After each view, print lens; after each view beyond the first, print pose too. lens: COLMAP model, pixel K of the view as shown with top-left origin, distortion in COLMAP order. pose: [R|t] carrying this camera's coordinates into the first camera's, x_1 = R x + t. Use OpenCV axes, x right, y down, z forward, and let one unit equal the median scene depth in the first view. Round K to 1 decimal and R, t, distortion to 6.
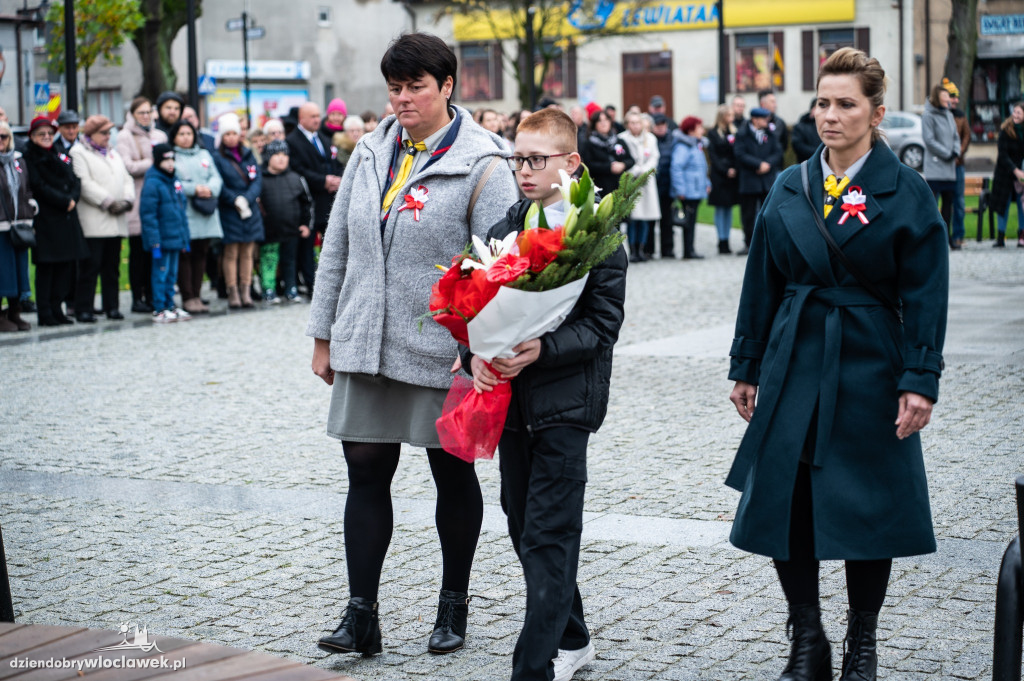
lens RADIAL K [[2228.0, 0, 510.3], [0, 2228.0, 323.7], [0, 0, 1]] dist [-0.012772, 0.059206]
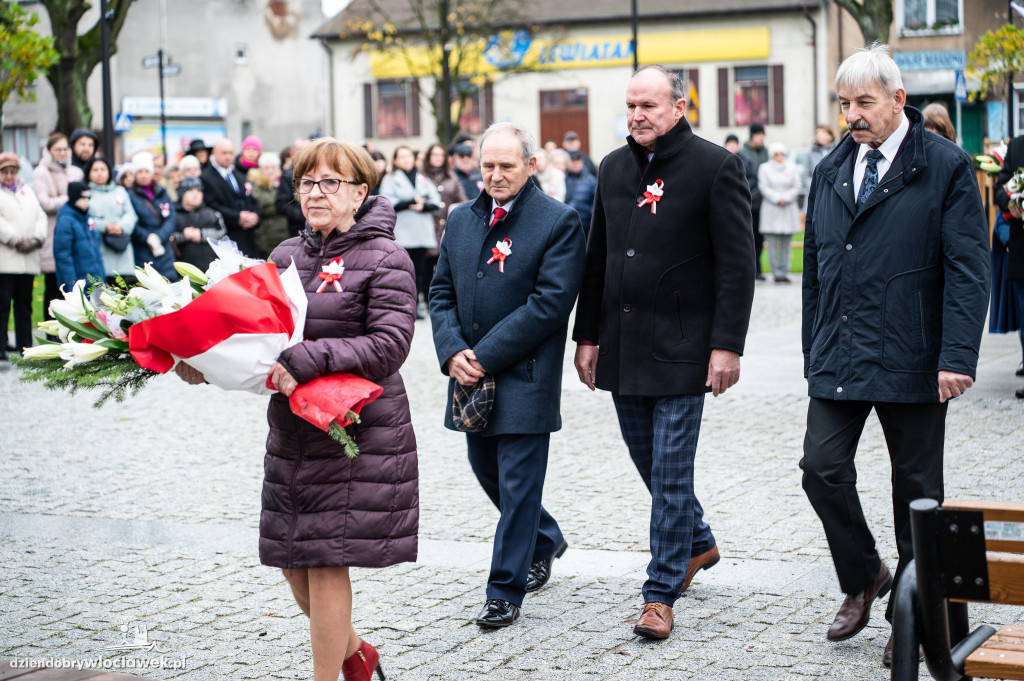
lens RADIAL K [[2228.8, 0, 511.5], [0, 2228.8, 326.4], [0, 0, 1]] dist [-0.015702, 0.058950]
pose [[0.999317, -0.004595, 0.036660, 0.002754], [0.005154, 0.999872, -0.015177, 0.001105], [-0.036586, 0.015356, 0.999213, -0.005415]]
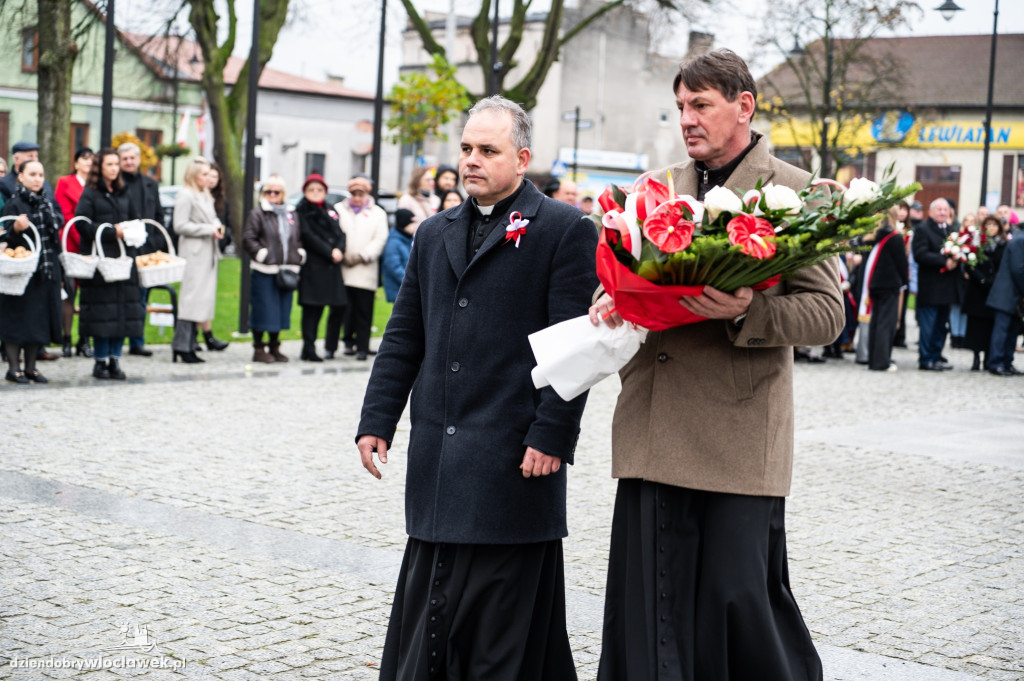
lens RADIAL K [[1853.1, 0, 506.7], [0, 1853.1, 340.0], [0, 0, 1]] dist [0.005143, 0.001937]
pose [[0.981469, 0.084447, -0.172009, 0.068682], [-0.087804, 0.996066, -0.011990, -0.010729], [0.170320, 0.026871, 0.985022, 0.137771]]
